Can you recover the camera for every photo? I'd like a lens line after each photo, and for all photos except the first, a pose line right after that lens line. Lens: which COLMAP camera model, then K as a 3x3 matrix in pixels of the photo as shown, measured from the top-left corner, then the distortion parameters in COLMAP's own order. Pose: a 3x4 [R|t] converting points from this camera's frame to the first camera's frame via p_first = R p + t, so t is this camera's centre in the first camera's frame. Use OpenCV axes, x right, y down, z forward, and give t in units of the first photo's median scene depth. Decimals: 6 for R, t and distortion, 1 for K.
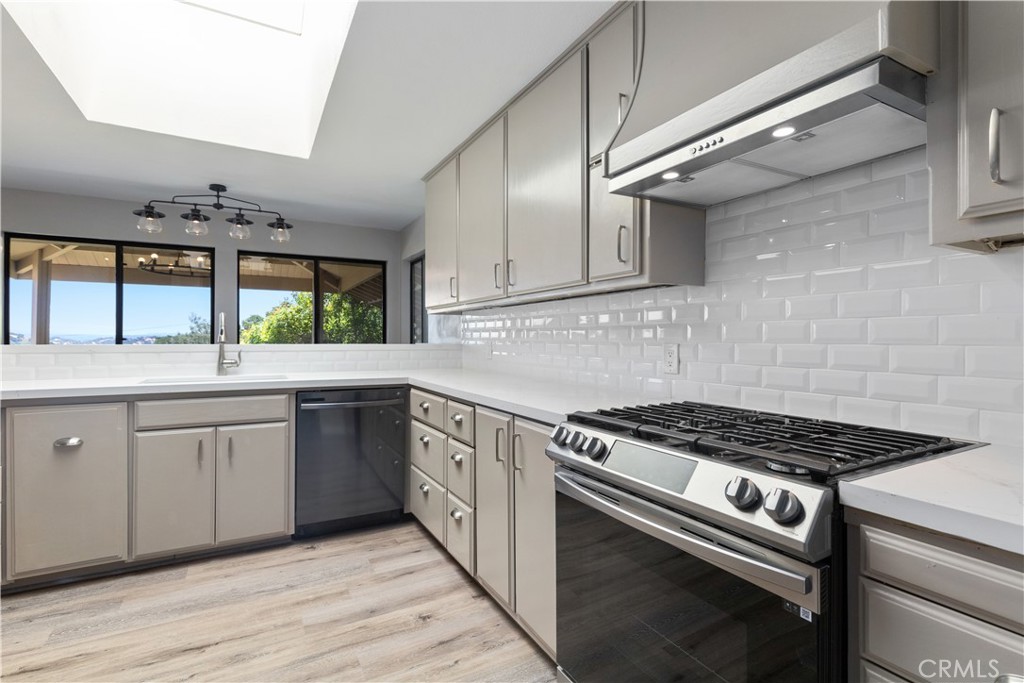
lens RADIAL K [[466.7, 0, 513.2], [0, 466.7, 337.9], [0, 0, 1]] dist [0.008188, -0.000445]
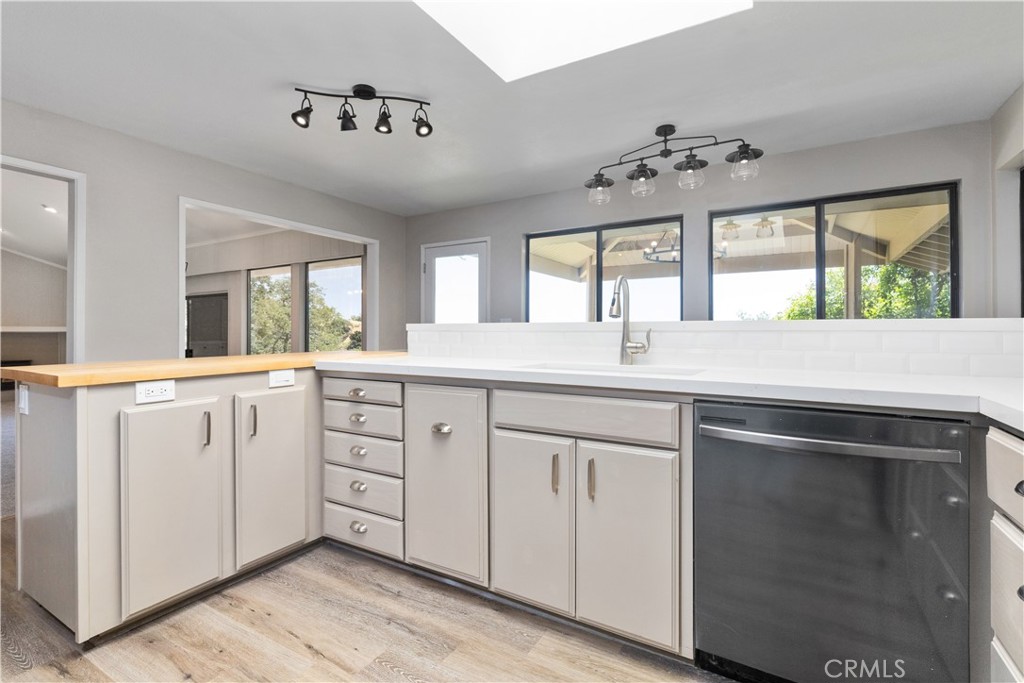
lens RADIAL K [[466.7, 0, 517.0], [0, 466.7, 333.2], [0, 0, 1]] dist [0.008188, -0.000445]
pose [[0.488543, -0.006433, -0.872516, -0.066147], [0.005140, 0.999977, -0.004495, 0.029014], [0.872525, -0.002288, 0.488565, 0.419227]]
